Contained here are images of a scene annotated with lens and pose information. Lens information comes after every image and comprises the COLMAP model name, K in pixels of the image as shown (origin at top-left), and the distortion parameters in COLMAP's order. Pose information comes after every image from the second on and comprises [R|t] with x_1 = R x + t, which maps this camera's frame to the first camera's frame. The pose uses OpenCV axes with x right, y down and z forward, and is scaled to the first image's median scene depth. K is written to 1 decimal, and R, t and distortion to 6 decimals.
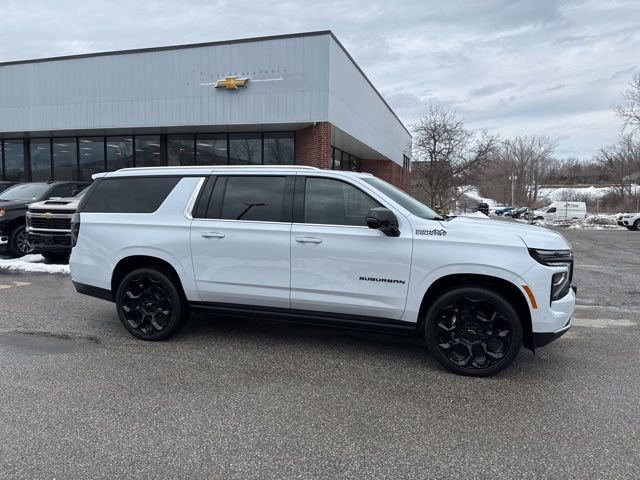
lens RADIAL K [[455.9, 0, 325.4], [0, 455.9, 237.3], [0, 0, 1]] dist [0.030215, -0.028180]
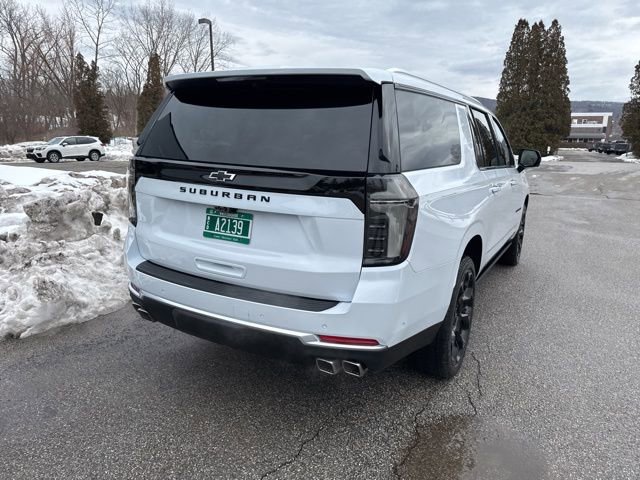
lens RADIAL K [[455.9, 0, 323.7], [0, 455.9, 238.9], [0, 0, 1]] dist [0.030215, -0.028180]
pose [[0.224838, -0.205143, 0.952557, -1.010935], [0.056753, 0.978684, 0.197374, -0.086477], [-0.972742, 0.009684, 0.231688, 1.049859]]
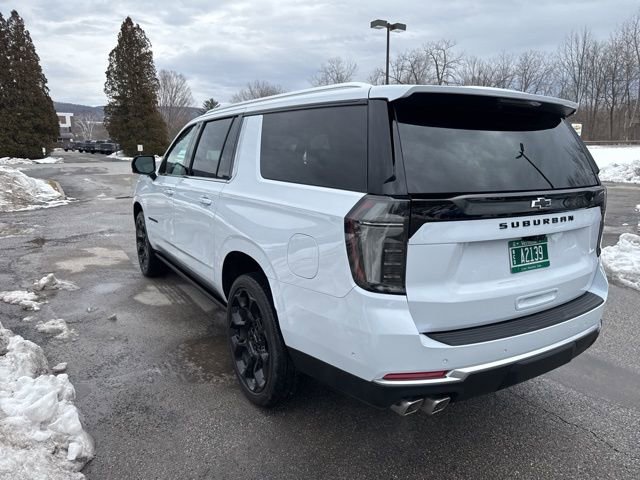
lens RADIAL K [[455.9, 0, 319.3], [0, 455.9, 241.1], [0, 0, 1]] dist [0.030215, -0.028180]
pose [[-0.737838, -0.143951, 0.659449, -0.722089], [0.046457, 0.963846, 0.262378, -0.154356], [-0.673377, 0.224228, -0.704475, 1.718759]]
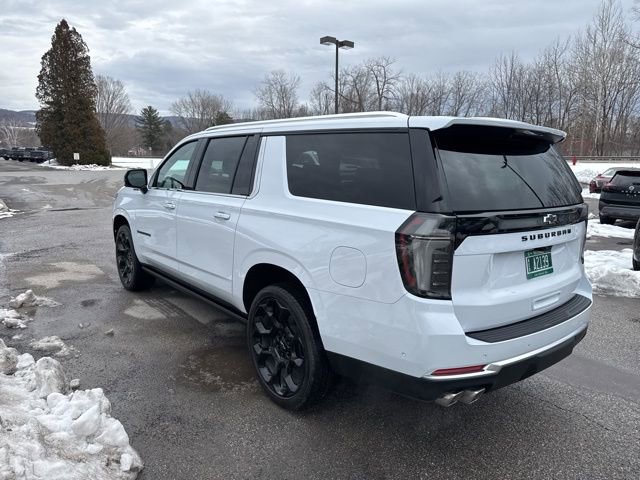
lens RADIAL K [[455.9, 0, 320.0], [0, 455.9, 240.4], [0, 0, 1]] dist [0.030215, -0.028180]
pose [[-0.817413, -0.120680, 0.563269, -0.665749], [0.024960, 0.969472, 0.243930, -0.172934], [-0.575511, 0.213450, -0.789447, 1.819741]]
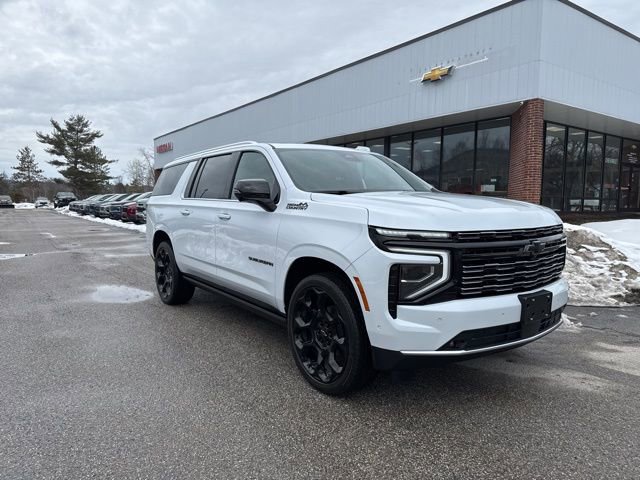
lens RADIAL K [[455.9, 0, 317.2], [0, 455.9, 238.3], [0, 0, 1]] dist [0.030215, -0.028180]
pose [[0.787678, 0.040265, -0.614769, 0.645469], [-0.045135, 0.998952, 0.007598, 0.033060], [0.614431, 0.021763, 0.788670, 0.316682]]
